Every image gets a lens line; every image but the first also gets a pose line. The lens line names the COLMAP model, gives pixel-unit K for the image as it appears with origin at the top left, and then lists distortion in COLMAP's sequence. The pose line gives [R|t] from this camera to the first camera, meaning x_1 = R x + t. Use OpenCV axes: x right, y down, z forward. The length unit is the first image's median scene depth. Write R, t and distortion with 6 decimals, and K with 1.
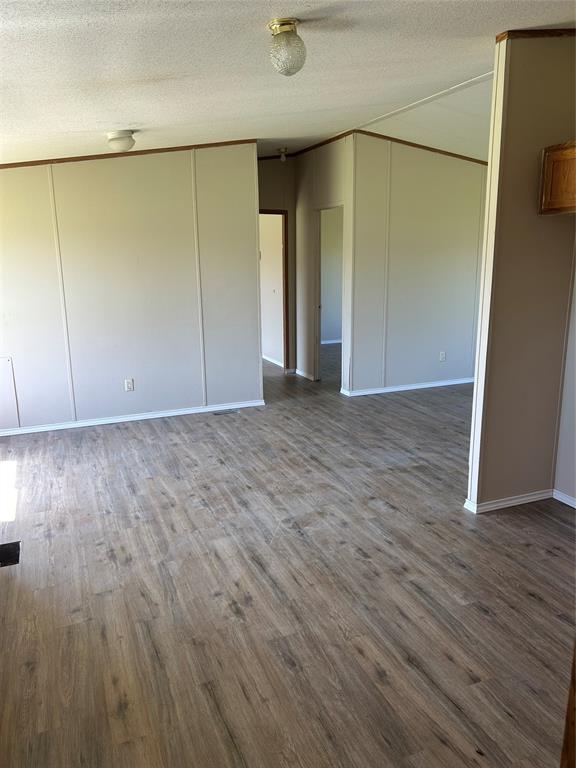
lens RADIAL K [[576.2, 0, 285.1], [0, 576.2, 383.6], [0, 0, 1]] dist [0.052341, -0.063278]
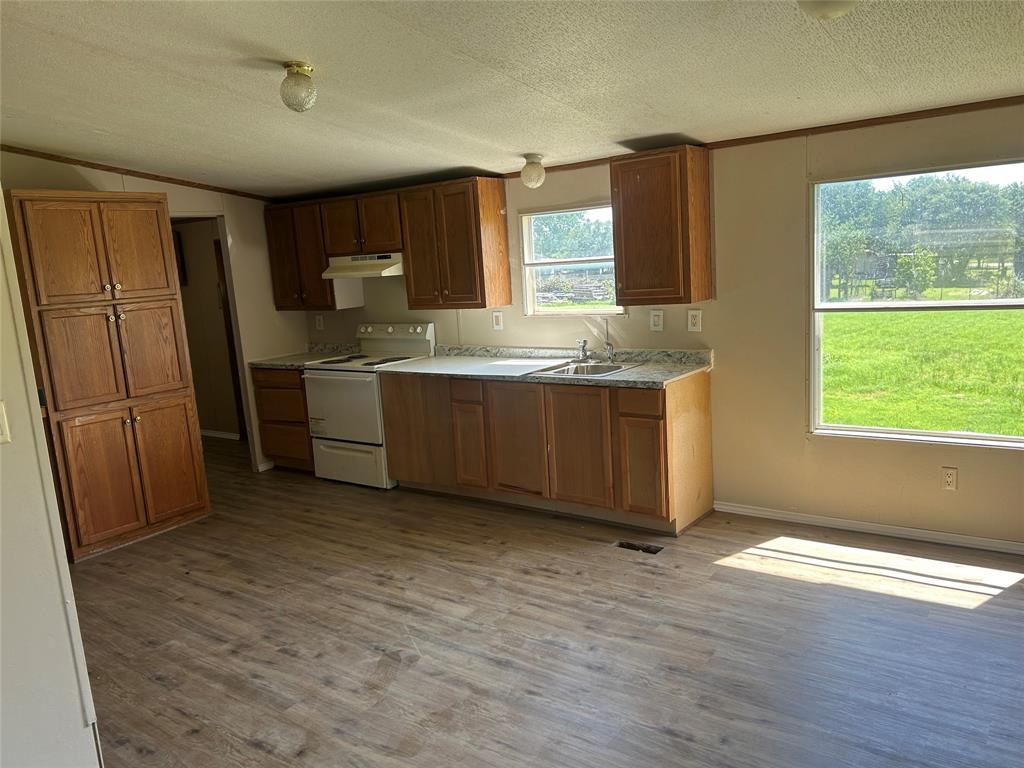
lens RADIAL K [[768.8, 0, 509.6], [0, 768.8, 388.5], [0, 0, 1]] dist [0.052448, -0.068796]
pose [[-0.850919, 0.153456, -0.502383, 0.343505], [-0.041942, 0.933477, 0.356177, -0.427530], [0.523620, 0.324149, -0.787877, 1.817634]]
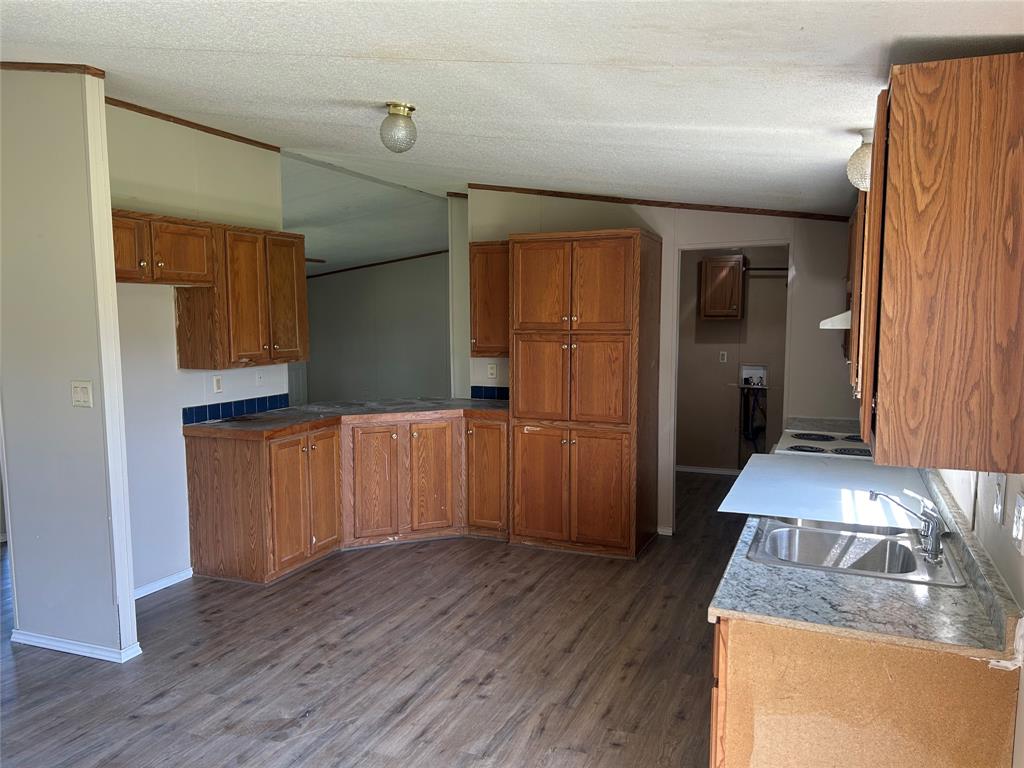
lens RADIAL K [[768.2, 0, 523.0], [0, 768.2, 389.9], [0, 0, 1]] dist [0.052341, -0.063278]
pose [[-0.714033, -0.061779, 0.697380, -0.823709], [0.160830, 0.954986, 0.249270, -0.322480], [-0.681388, 0.290146, -0.671956, 1.383887]]
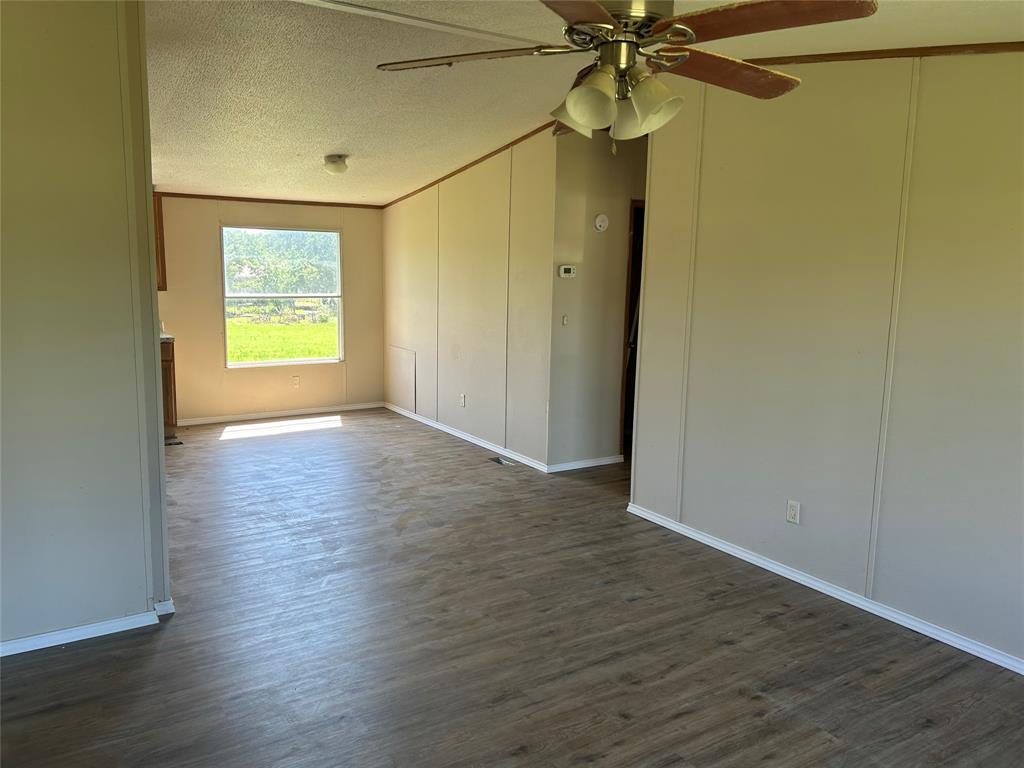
lens RADIAL K [[768.8, 0, 509.6], [0, 768.8, 388.5], [0, 0, 1]] dist [0.052448, -0.068796]
pose [[0.179017, 0.172960, -0.968524, 1.683499], [-0.241283, 0.962081, 0.127212, -0.342072], [0.953800, 0.210916, 0.213961, 1.383765]]
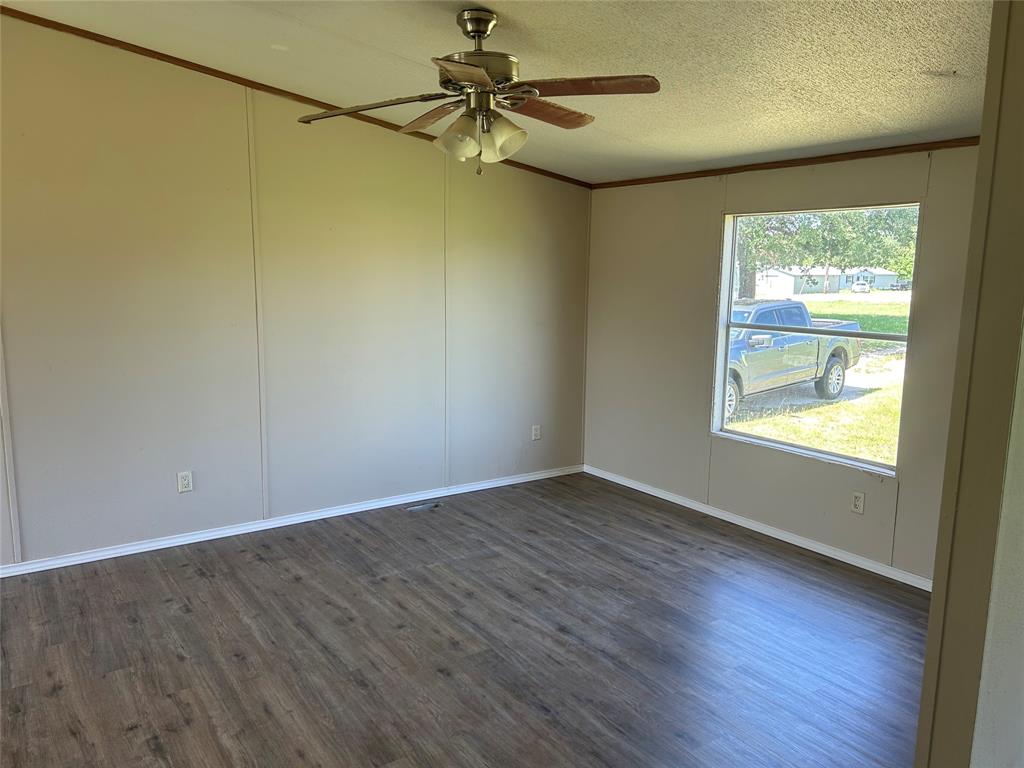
lens RADIAL K [[768.8, 0, 509.6], [0, 768.8, 388.5], [0, 0, 1]] dist [0.052448, -0.068796]
pose [[0.977268, -0.010633, 0.211739, 0.851523], [0.024534, 0.997704, -0.063130, -0.162989], [-0.210581, 0.066890, 0.975285, 0.685521]]
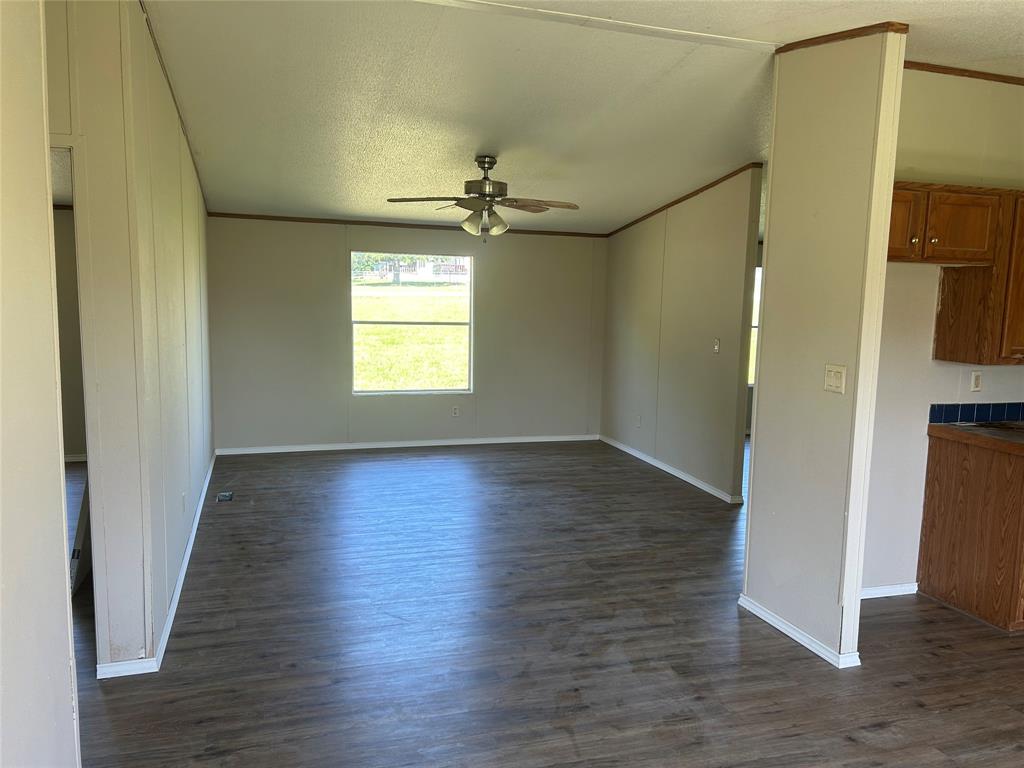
lens RADIAL K [[768.8, 0, 509.6], [0, 768.8, 388.5], [0, 0, 1]] dist [0.052448, -0.068796]
pose [[0.088812, -0.119267, 0.988882, -0.685378], [0.196031, 0.975481, 0.100045, -0.322014], [-0.976567, 0.184967, 0.110015, 1.389612]]
